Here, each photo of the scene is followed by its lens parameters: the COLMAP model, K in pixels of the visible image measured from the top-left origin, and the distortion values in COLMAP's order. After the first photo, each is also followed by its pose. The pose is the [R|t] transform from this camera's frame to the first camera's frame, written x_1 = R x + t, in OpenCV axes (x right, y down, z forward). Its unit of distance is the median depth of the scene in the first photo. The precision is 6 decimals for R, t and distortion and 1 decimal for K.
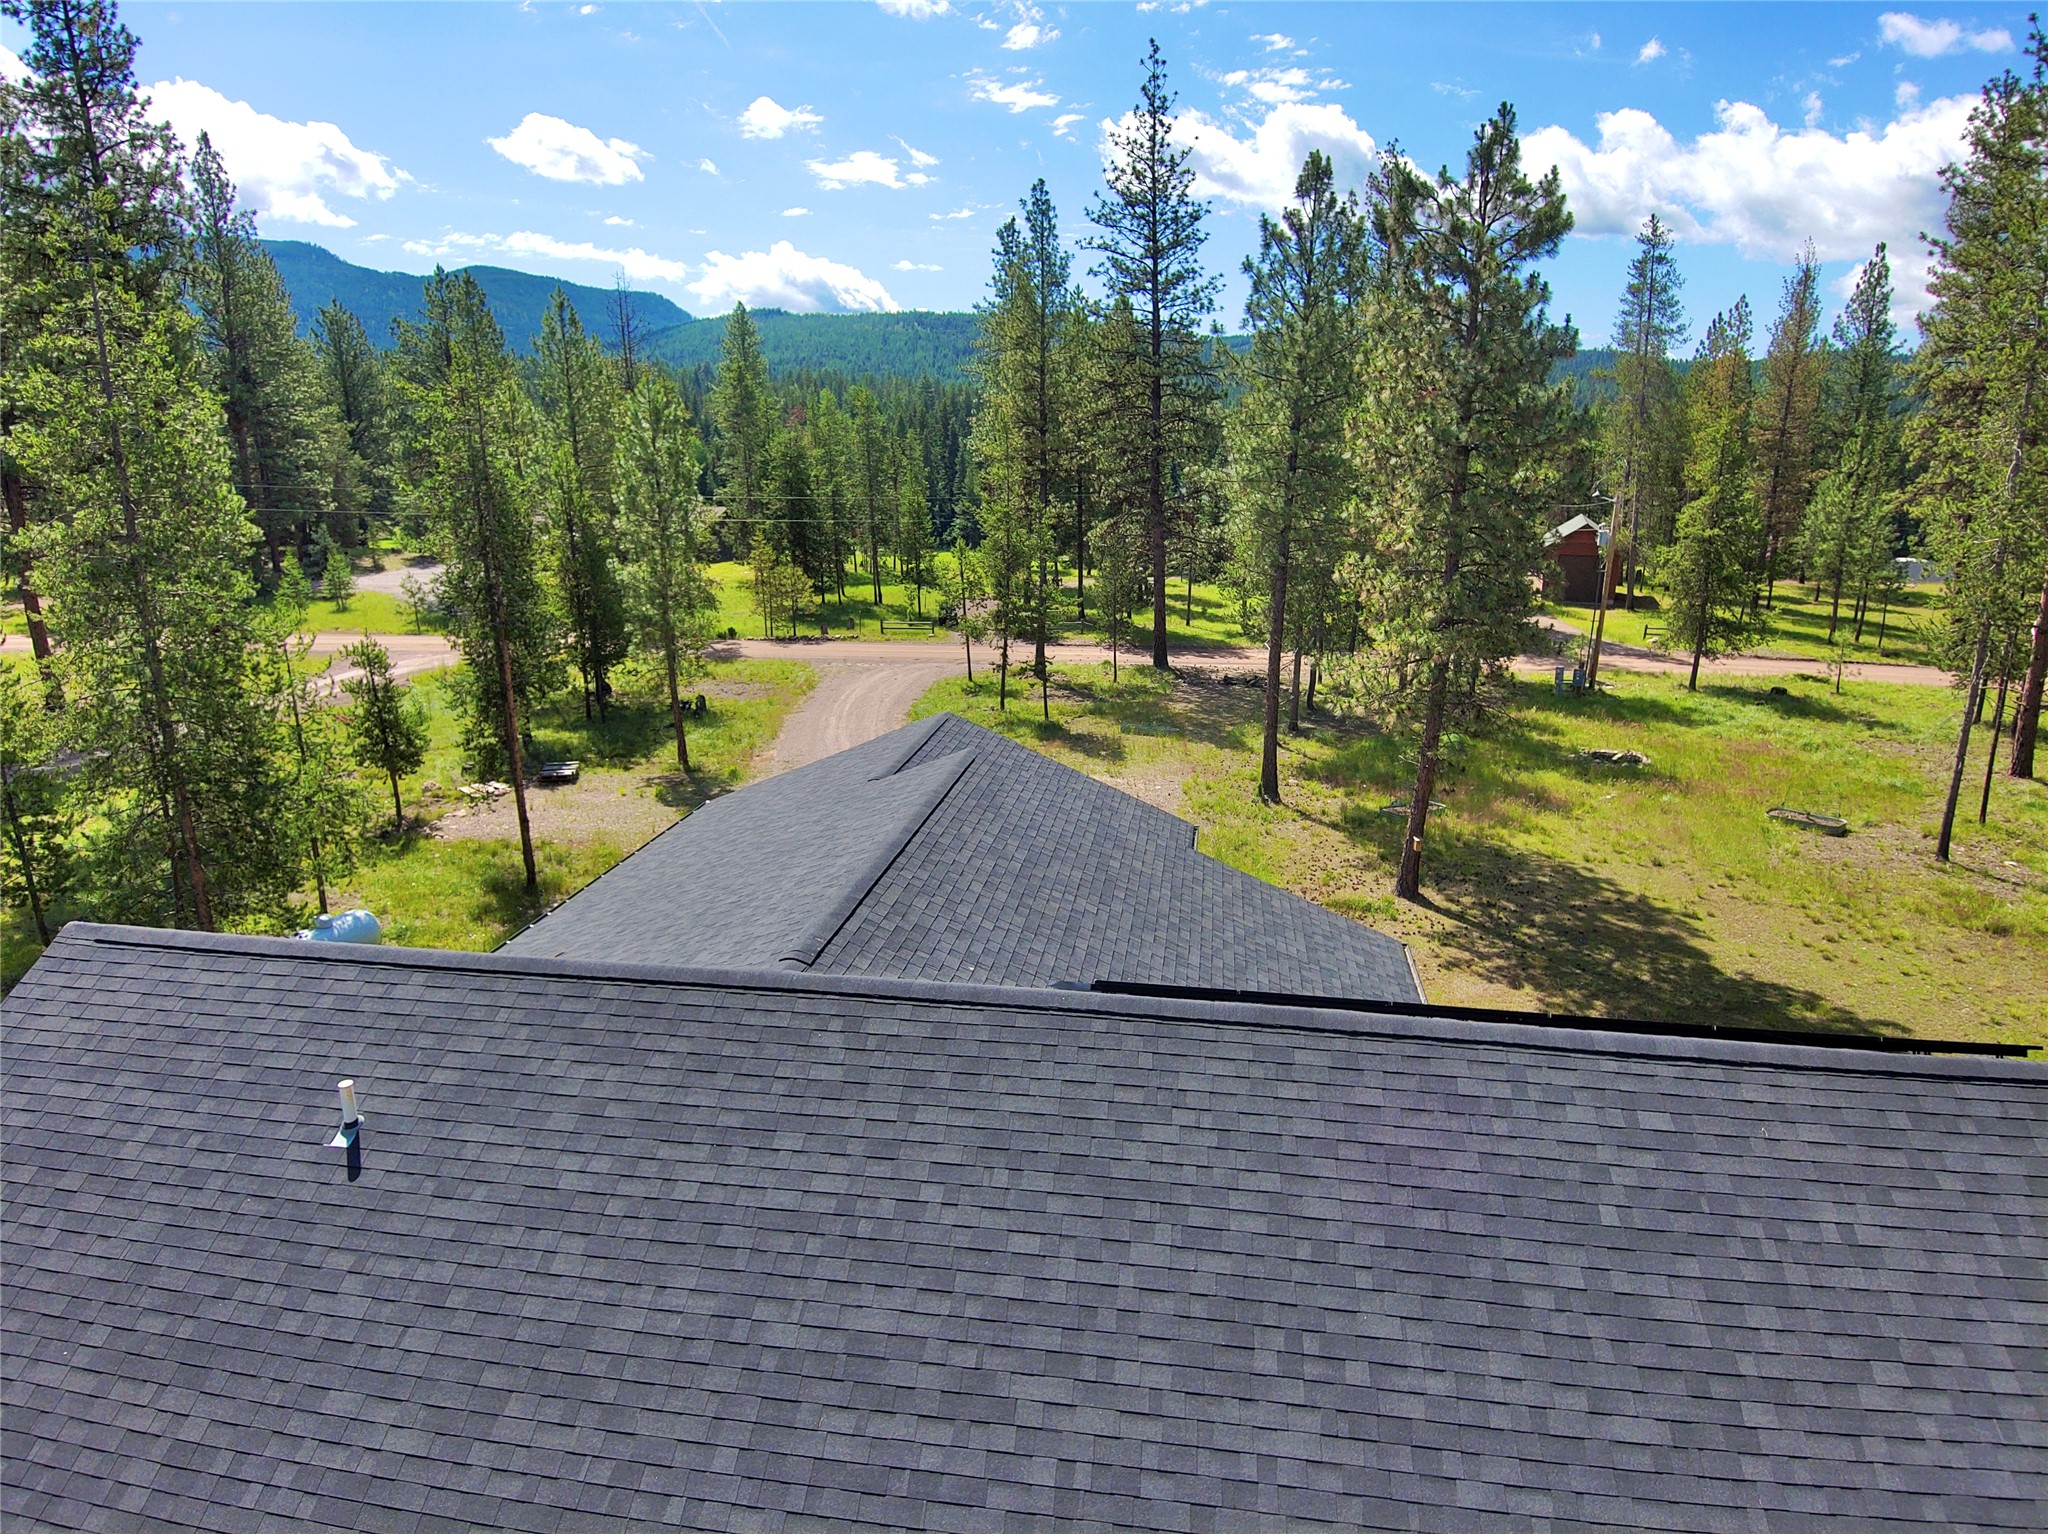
lens RADIAL K [[1206.7, 0, 1033.3], [0, 1206.7, 764.8], [0, 0, 1]] dist [0.086717, -0.118023]
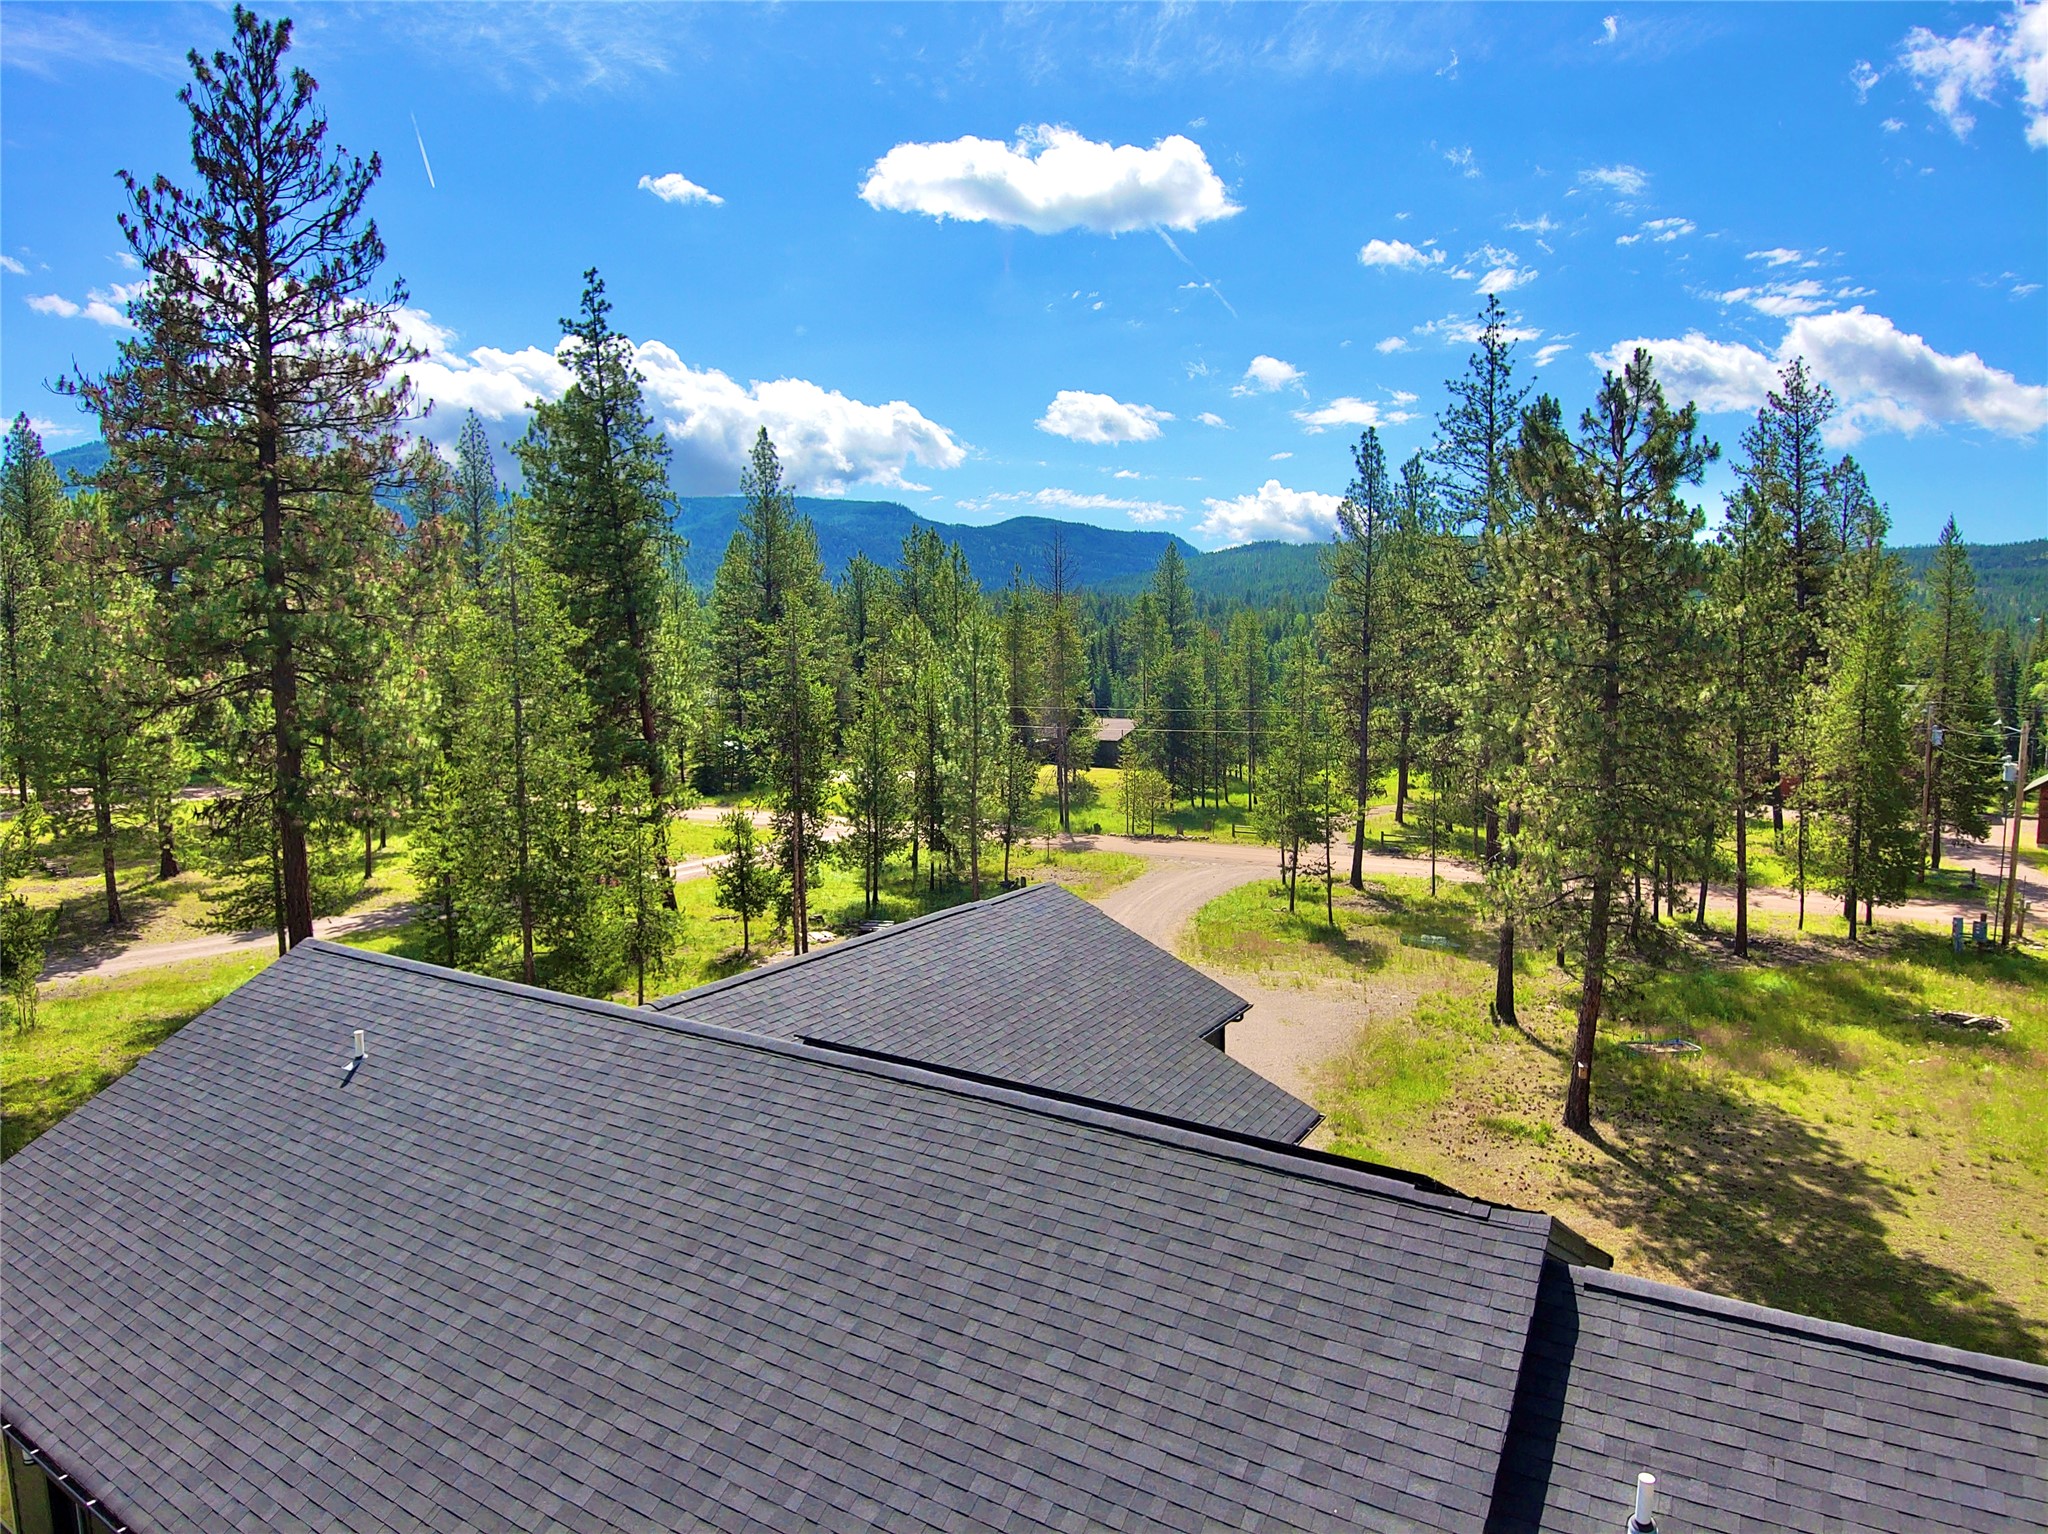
lens RADIAL K [[1206.7, 0, 1033.3], [0, 1206.7, 764.8], [0, 0, 1]] dist [0.086717, -0.118023]
pose [[0.923852, 0.034982, -0.381147, 0.144288], [-0.100534, 0.983027, -0.153461, 0.010663], [0.369309, 0.180093, 0.911689, -0.038988]]
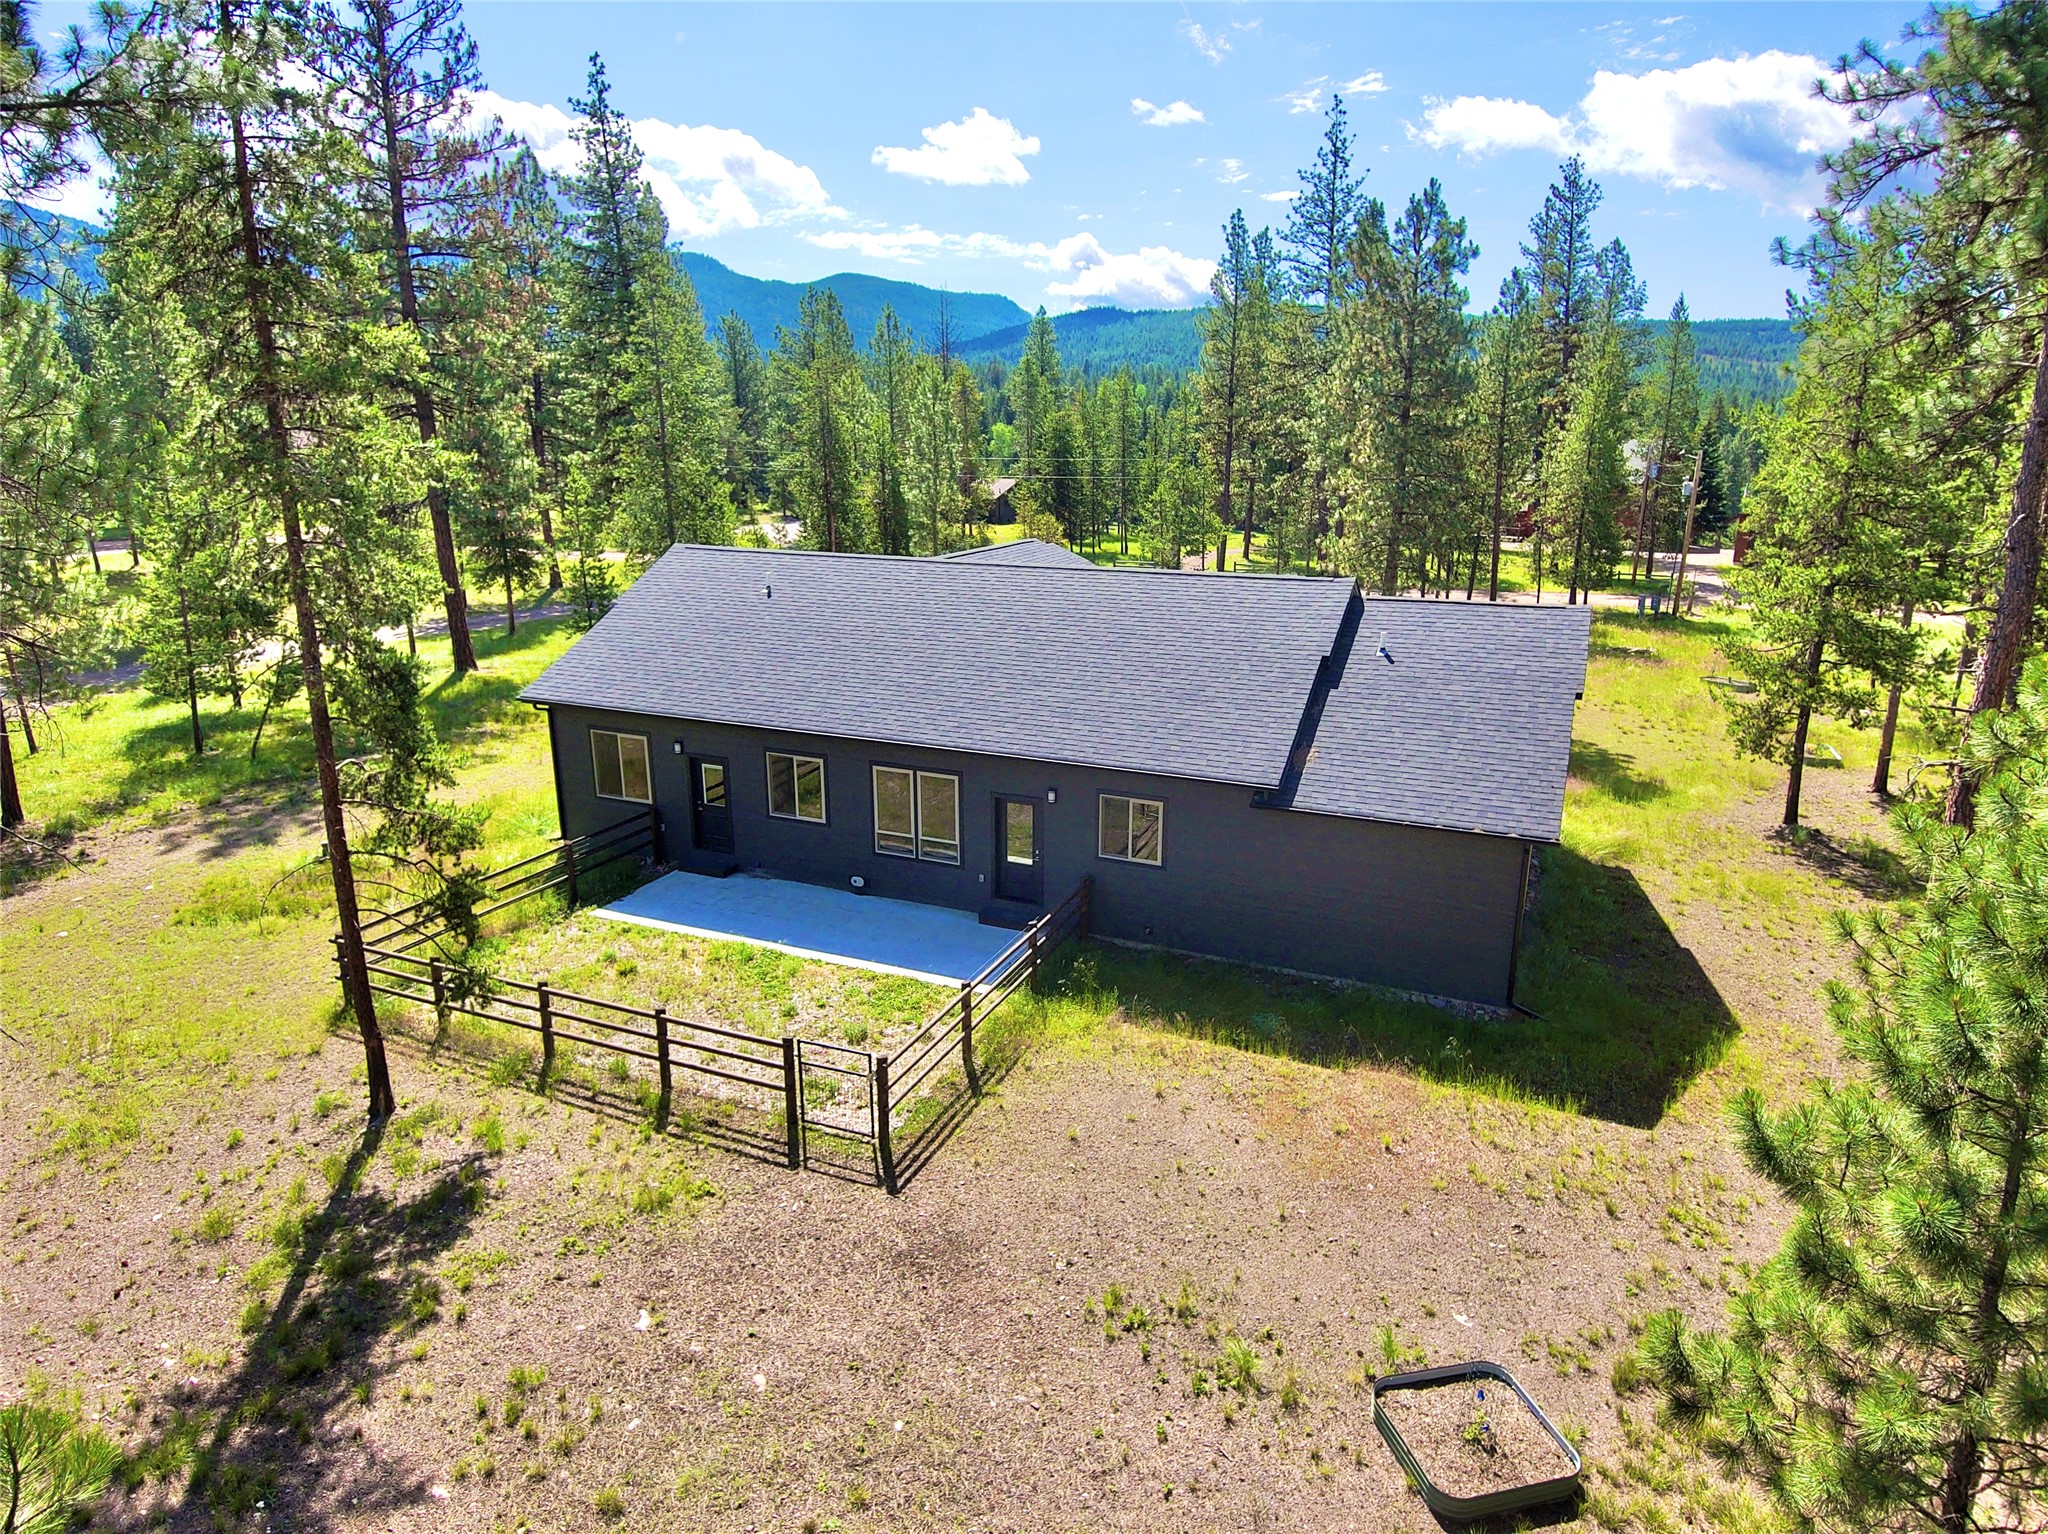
lens RADIAL K [[1206.7, 0, 1033.3], [0, 1206.7, 764.8], [0, 0, 1]] dist [0.086717, -0.118023]
pose [[0.967235, 0.069258, -0.244252, 0.147021], [-0.068279, 0.997588, 0.012483, 0.107325], [0.244527, 0.004603, 0.969631, -0.304282]]
